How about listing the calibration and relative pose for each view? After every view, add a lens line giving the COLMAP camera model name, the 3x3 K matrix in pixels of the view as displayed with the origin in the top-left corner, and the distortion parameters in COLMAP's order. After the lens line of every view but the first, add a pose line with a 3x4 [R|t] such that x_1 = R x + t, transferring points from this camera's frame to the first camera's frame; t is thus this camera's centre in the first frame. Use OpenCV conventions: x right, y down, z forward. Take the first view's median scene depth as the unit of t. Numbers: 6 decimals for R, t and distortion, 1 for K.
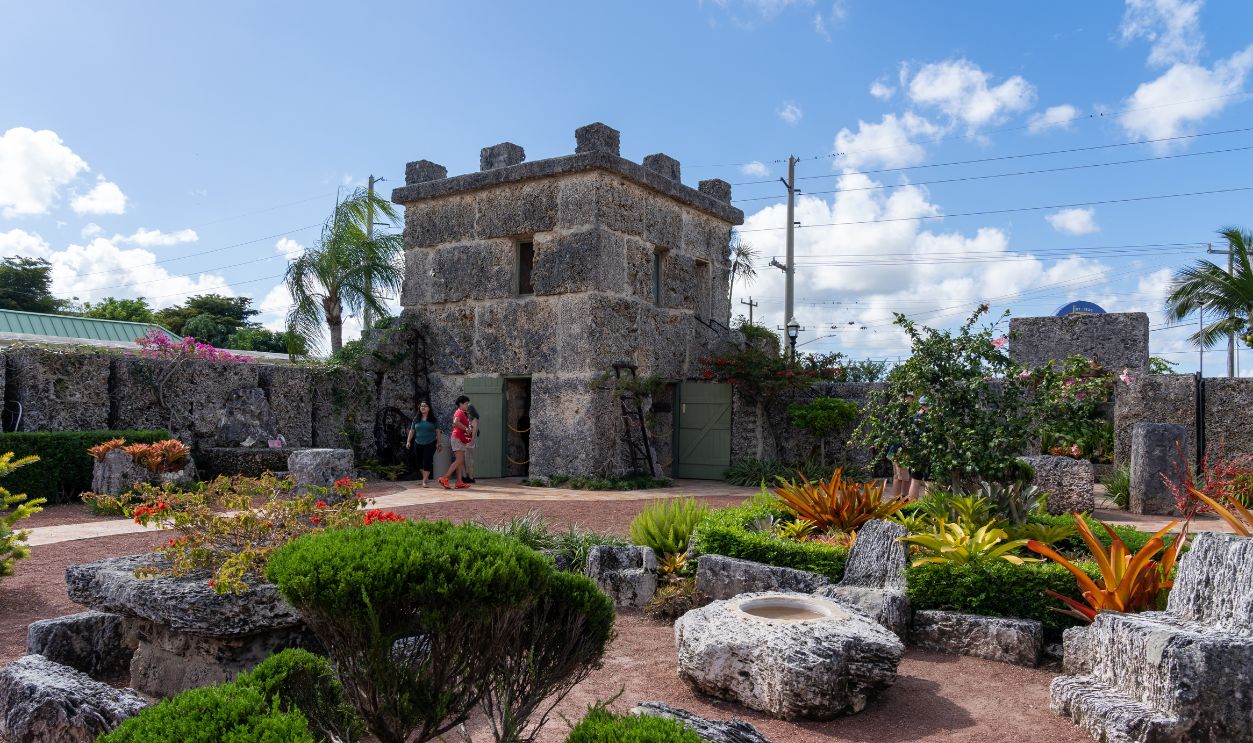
lens RADIAL K [[974.5, 0, 627.1], [0, 974.5, 375.4], [0, 0, 1]] dist [0.014767, -0.048519]
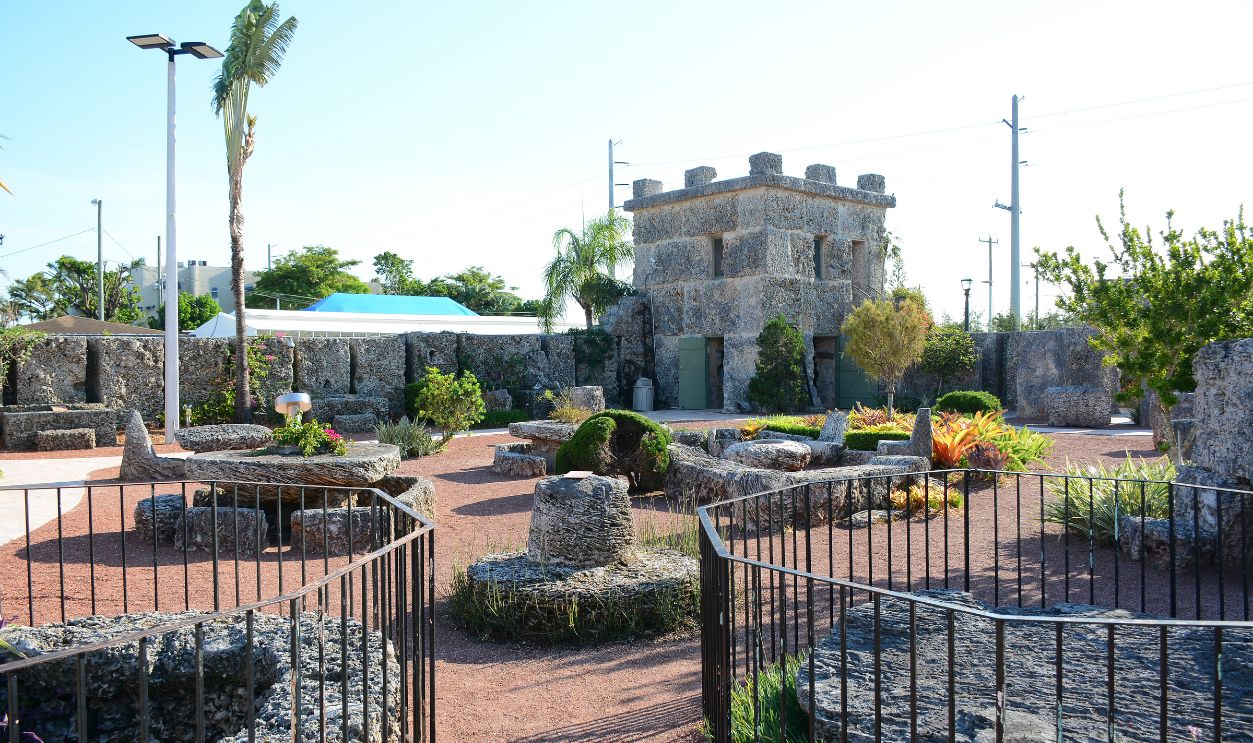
lens RADIAL K [[1031.0, 0, 623.0], [0, 1031.0, 377.3], [0, 0, 1]] dist [-0.084348, 0.002080]
pose [[0.967227, -0.021205, -0.253025, 0.130632], [0.036129, 0.997861, 0.054485, -0.024965], [0.251329, -0.061841, 0.965924, -0.452599]]
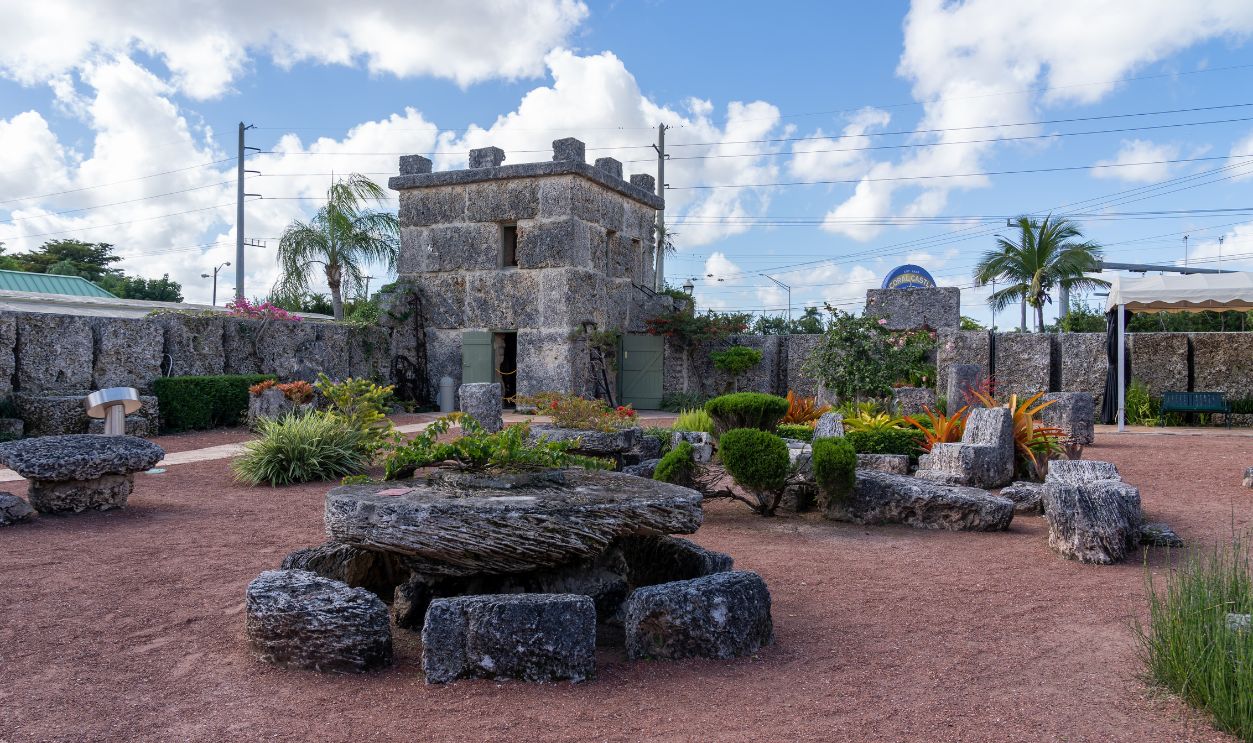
lens RADIAL K [[974.5, 0, 646.5], [0, 974.5, 343.2], [0, 0, 1]] dist [0.014767, -0.048519]
pose [[0.984361, -0.003690, 0.176124, -0.153505], [-0.000494, 0.999719, 0.023703, -0.013425], [-0.176162, -0.023419, 0.984083, -0.297036]]
